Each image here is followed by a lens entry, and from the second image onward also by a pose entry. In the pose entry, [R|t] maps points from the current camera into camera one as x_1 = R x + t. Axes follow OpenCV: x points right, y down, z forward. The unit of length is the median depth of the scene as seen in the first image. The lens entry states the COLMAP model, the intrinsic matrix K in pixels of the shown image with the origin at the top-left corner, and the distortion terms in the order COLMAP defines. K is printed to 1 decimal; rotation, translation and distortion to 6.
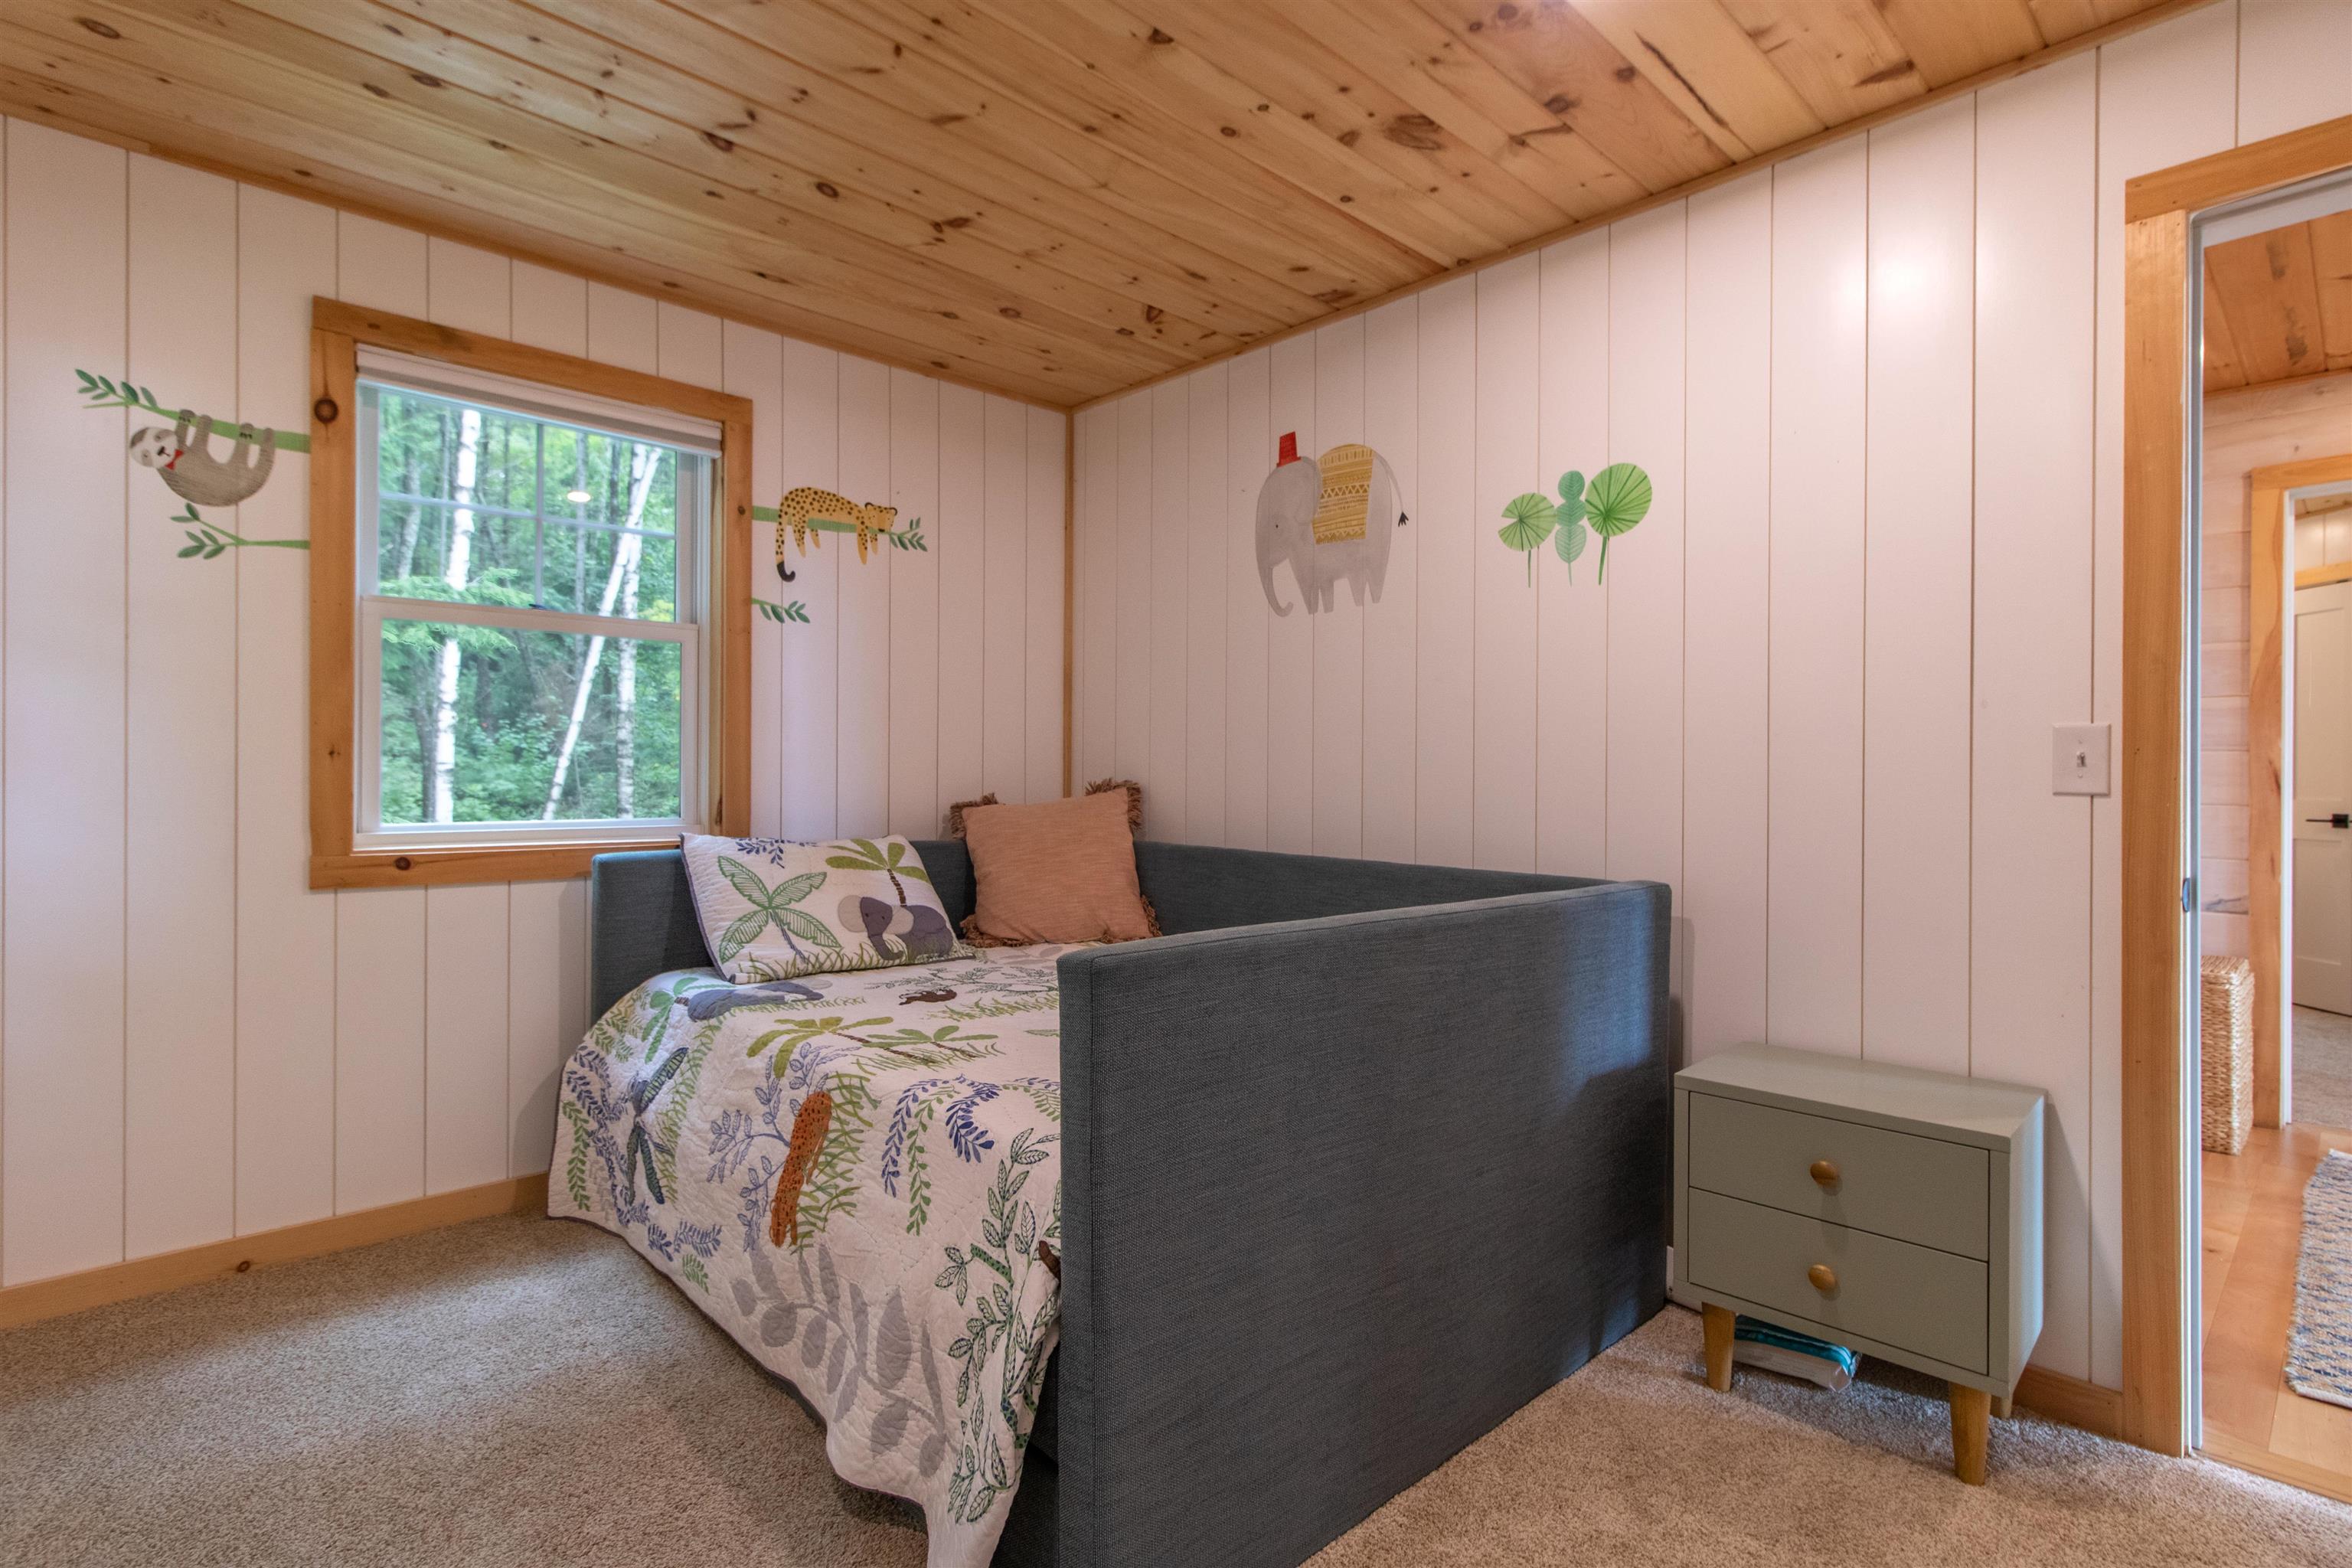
lens RADIAL K [[1120.3, 0, 1191.0], [0, 1120.3, 774.2], [0, 0, 1]] dist [0.005359, -0.004467]
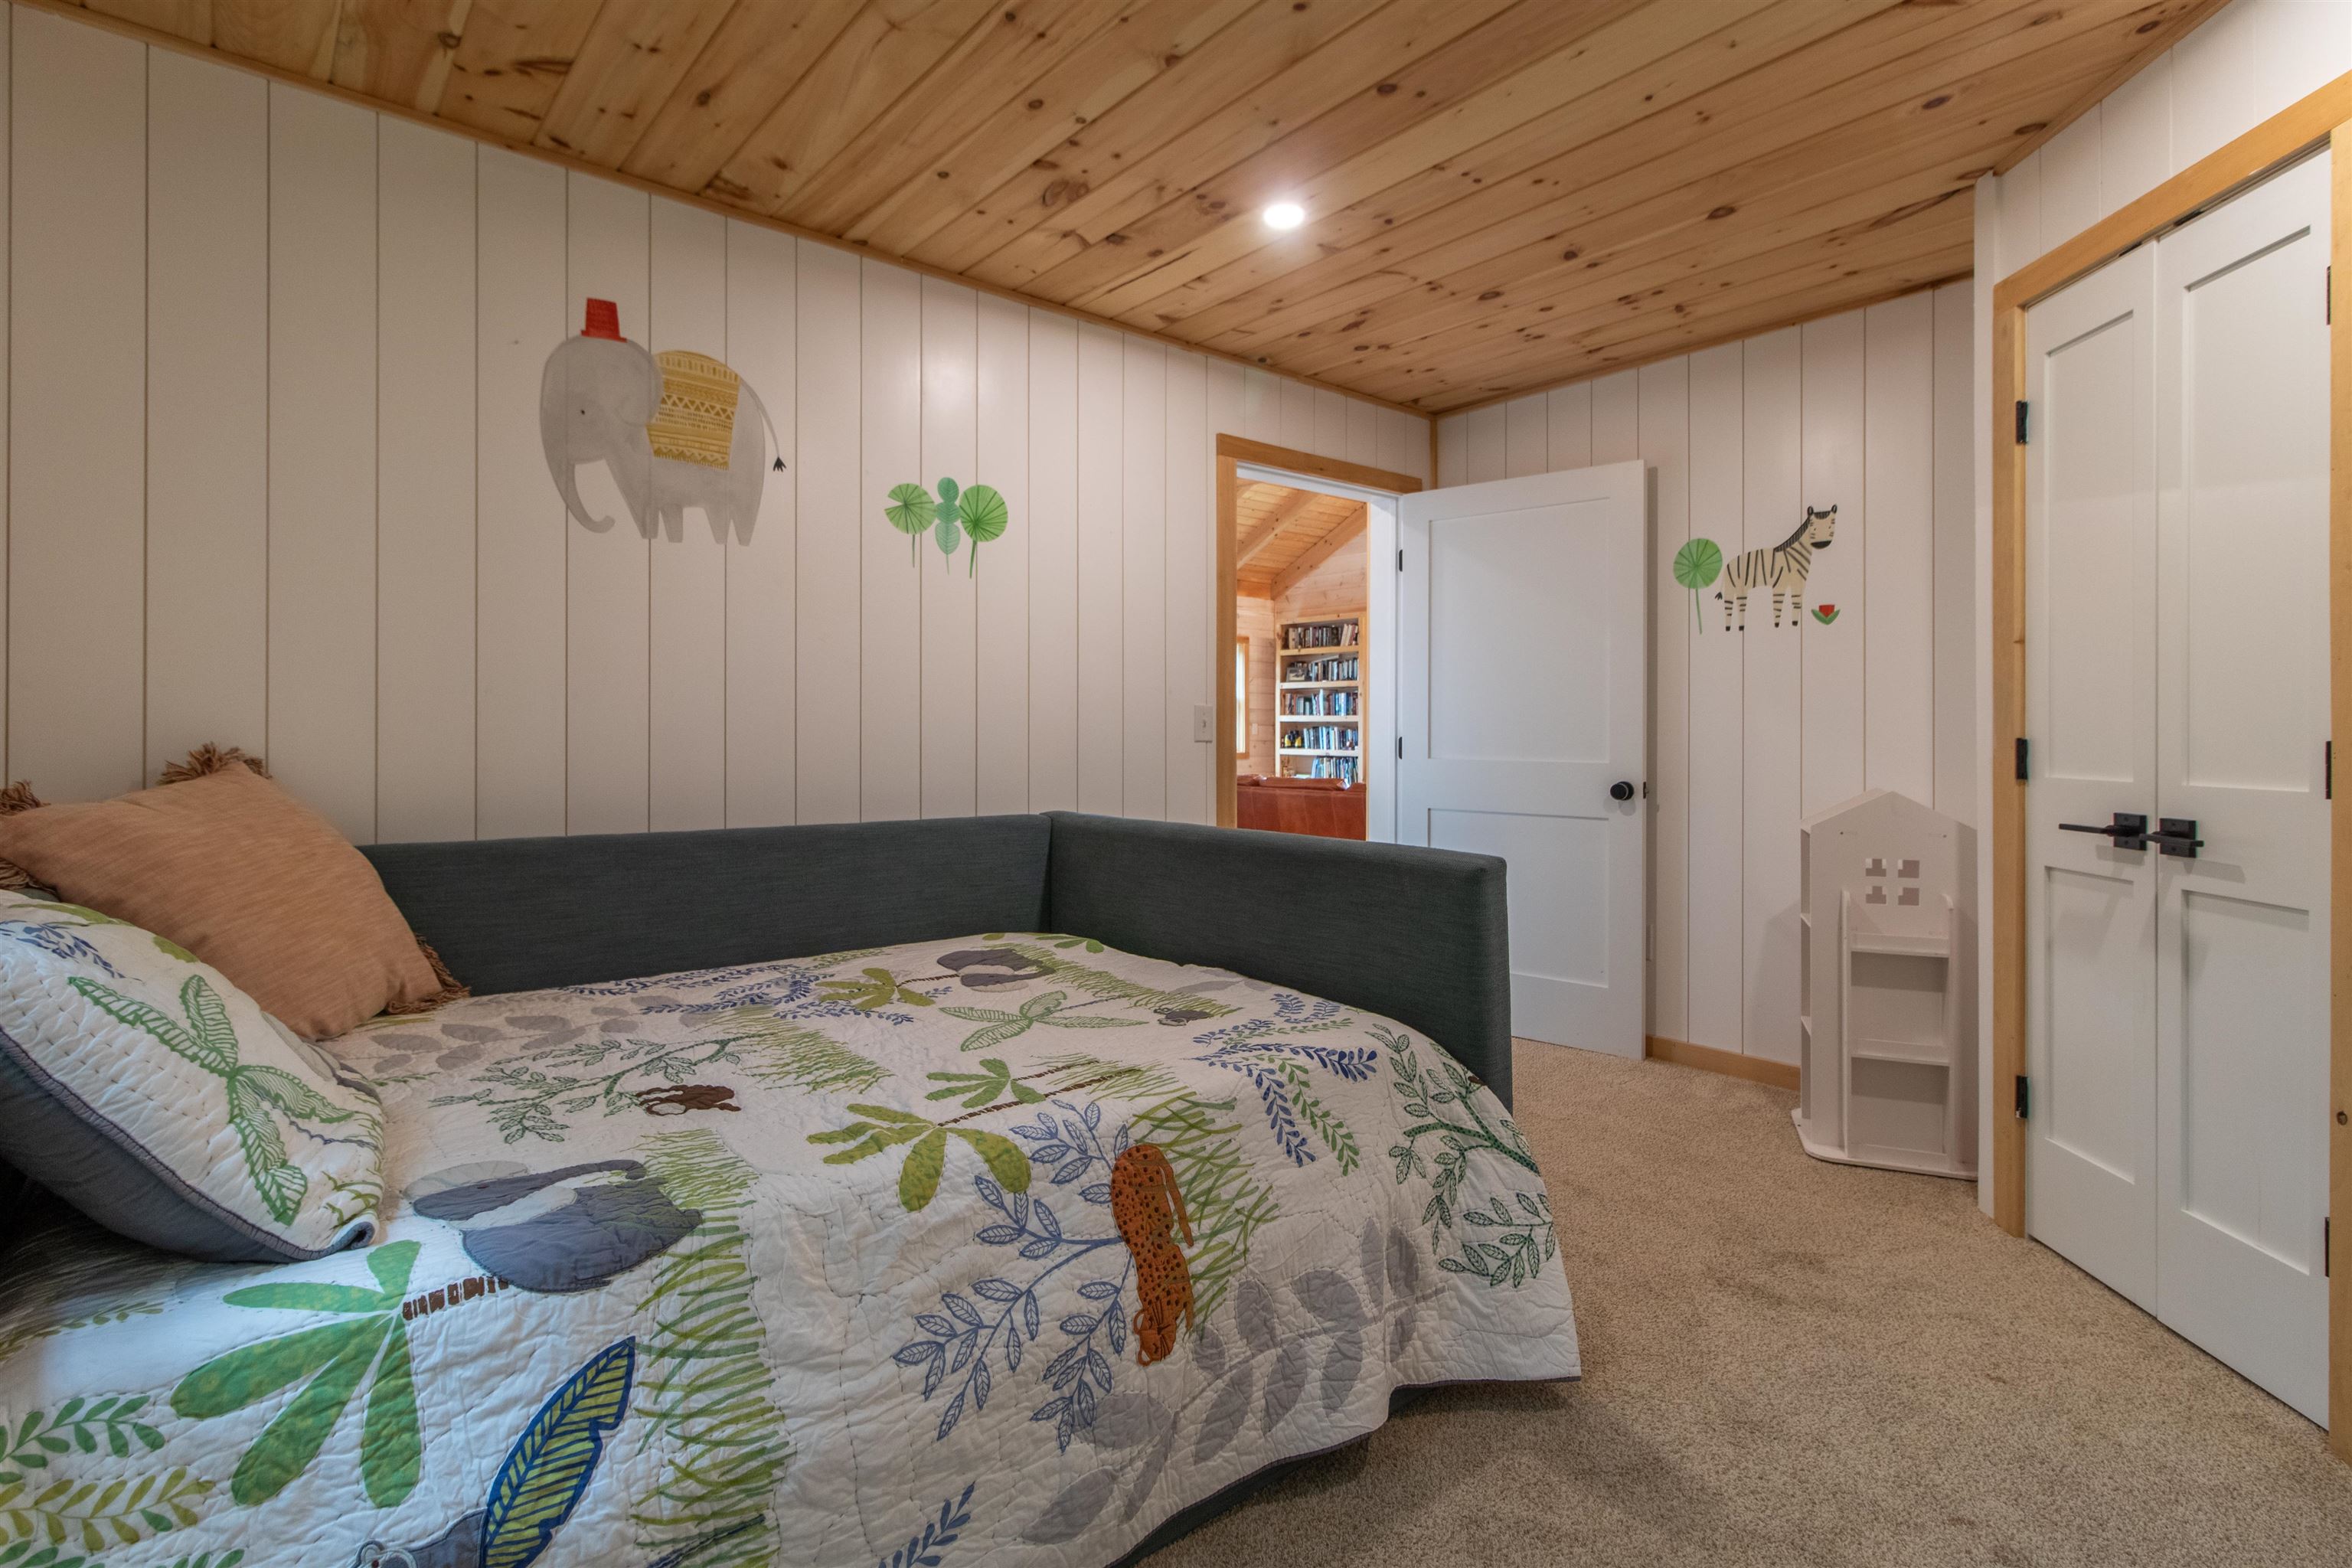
lens RADIAL K [[1120.3, 0, 1146.5], [0, 1120.3, 726.5], [0, 0, 1]] dist [0.005359, -0.004467]
pose [[0.077837, -0.001227, 0.996965, -0.829267], [0.001736, 0.999998, 0.001095, -0.007260], [-0.996965, 0.001645, 0.077839, 0.698566]]
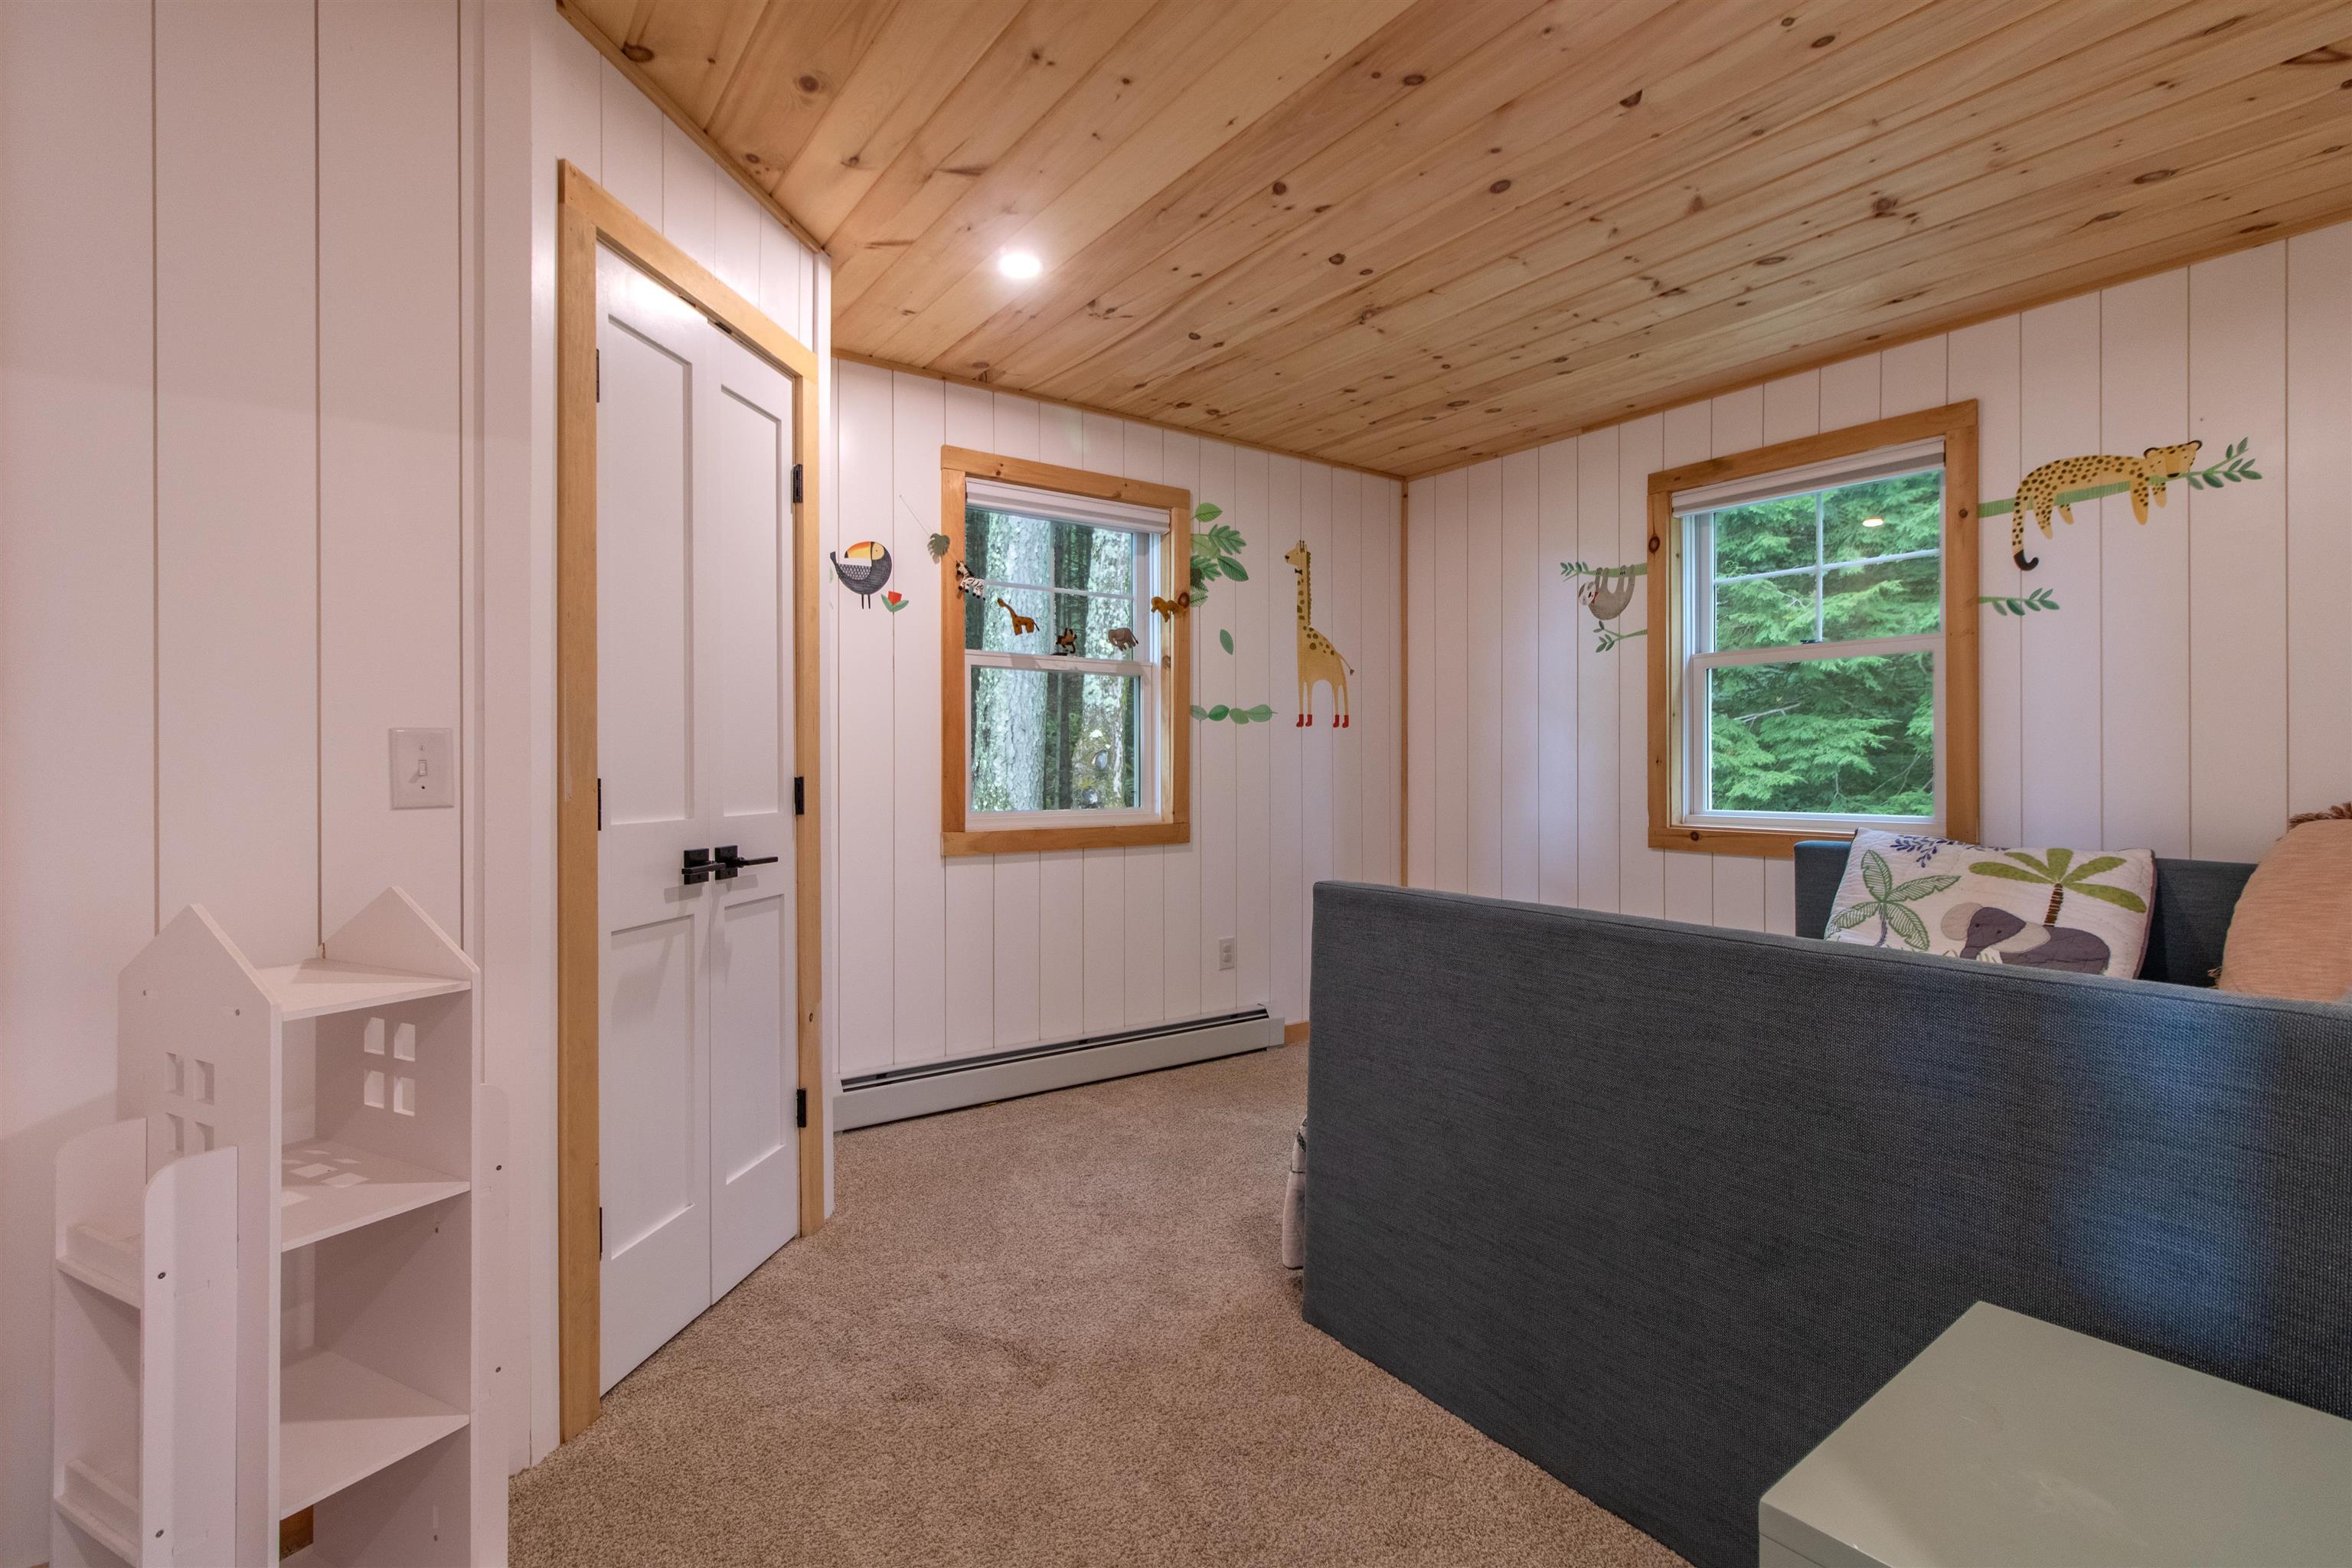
lens RADIAL K [[1120.3, 0, 1189.5], [0, 1120.3, 774.4], [0, 0, 1]] dist [0.005359, -0.004467]
pose [[-0.138285, -0.002695, -0.990389, 0.829356], [-0.004435, 0.999988, -0.002102, 0.005192], [0.990383, 0.004101, -0.138295, 0.539859]]
